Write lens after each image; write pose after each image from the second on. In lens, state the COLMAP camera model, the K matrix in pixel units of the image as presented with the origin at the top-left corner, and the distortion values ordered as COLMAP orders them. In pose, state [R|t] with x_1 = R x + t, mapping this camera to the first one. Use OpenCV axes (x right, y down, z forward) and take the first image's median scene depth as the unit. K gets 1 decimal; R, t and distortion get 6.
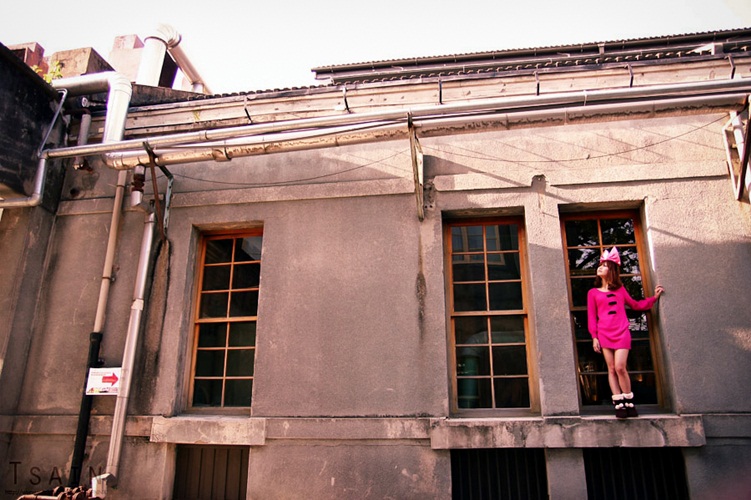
lens RADIAL K [[578.2, 0, 375.5], [0, 578.2, 250.0], [0, 0, 1]] dist [-0.120474, 0.115982]
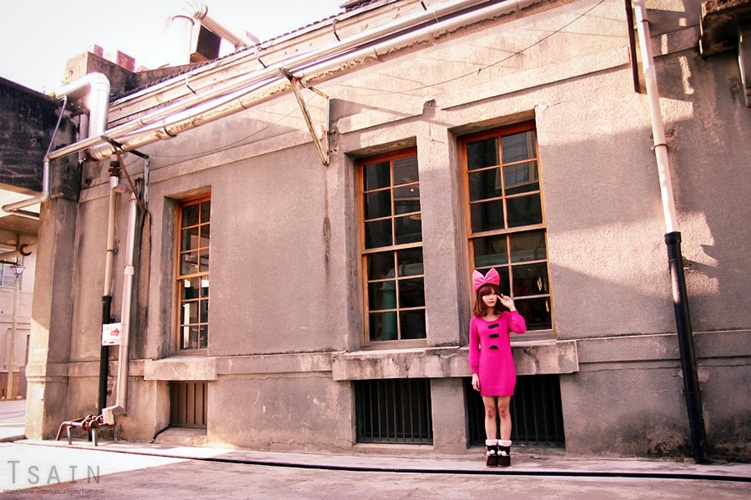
lens RADIAL K [[578.2, 0, 375.5], [0, 578.2, 250.0], [0, 0, 1]] dist [-0.120474, 0.115982]
pose [[0.942767, -0.103211, -0.317078, 0.488702], [0.147438, 0.981916, 0.118754, -0.012651], [0.299087, -0.158707, 0.940935, 0.027563]]
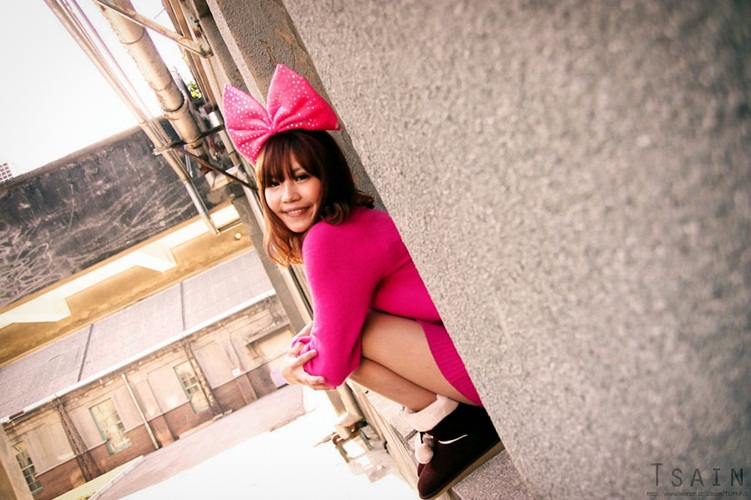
lens RADIAL K [[580.8, 0, 345.9], [0, 580.8, 246.3], [0, 0, 1]] dist [-0.005092, -0.001585]
pose [[0.215545, -0.224527, -0.950331, 0.595770], [0.705971, 0.708204, -0.007200, 0.172535], [0.674645, -0.669354, 0.311159, 0.820817]]
